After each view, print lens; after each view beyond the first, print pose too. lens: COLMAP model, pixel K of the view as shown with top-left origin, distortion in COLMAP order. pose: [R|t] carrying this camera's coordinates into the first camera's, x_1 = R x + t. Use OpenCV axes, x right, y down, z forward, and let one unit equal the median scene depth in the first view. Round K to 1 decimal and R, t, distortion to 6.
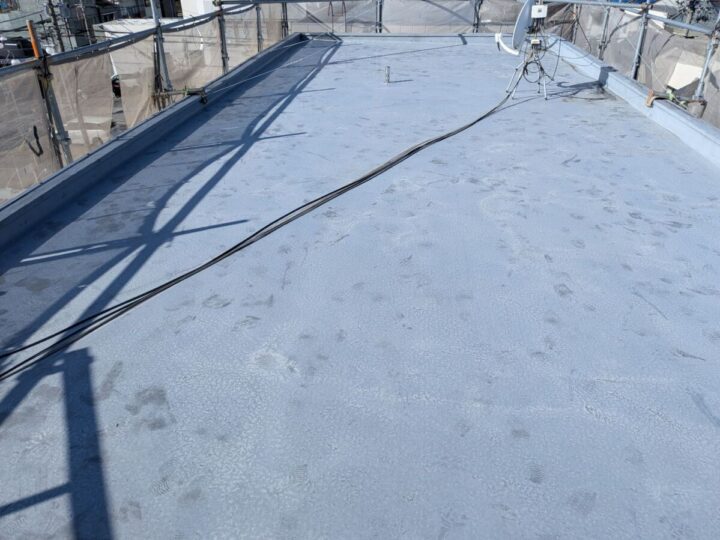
lens RADIAL K [[502.1, 0, 359.7], [0, 502.1, 271.1], [0, 0, 1]] dist [-0.029428, 0.008607]
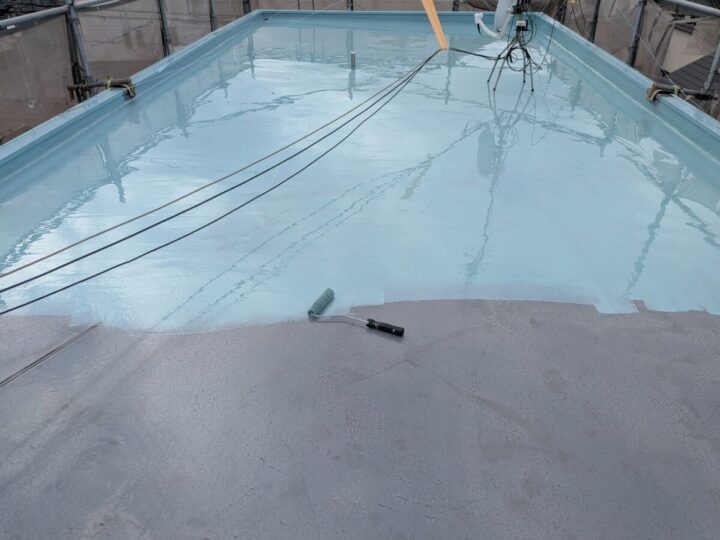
lens RADIAL K [[502.1, 0, 354.5], [0, 502.1, 272.4], [0, 0, 1]] dist [-0.029428, 0.008607]
pose [[0.999775, -0.005334, 0.020540, 0.044504], [0.004483, 0.999140, 0.041229, -0.066549], [-0.020742, -0.041128, 0.998939, 0.126729]]
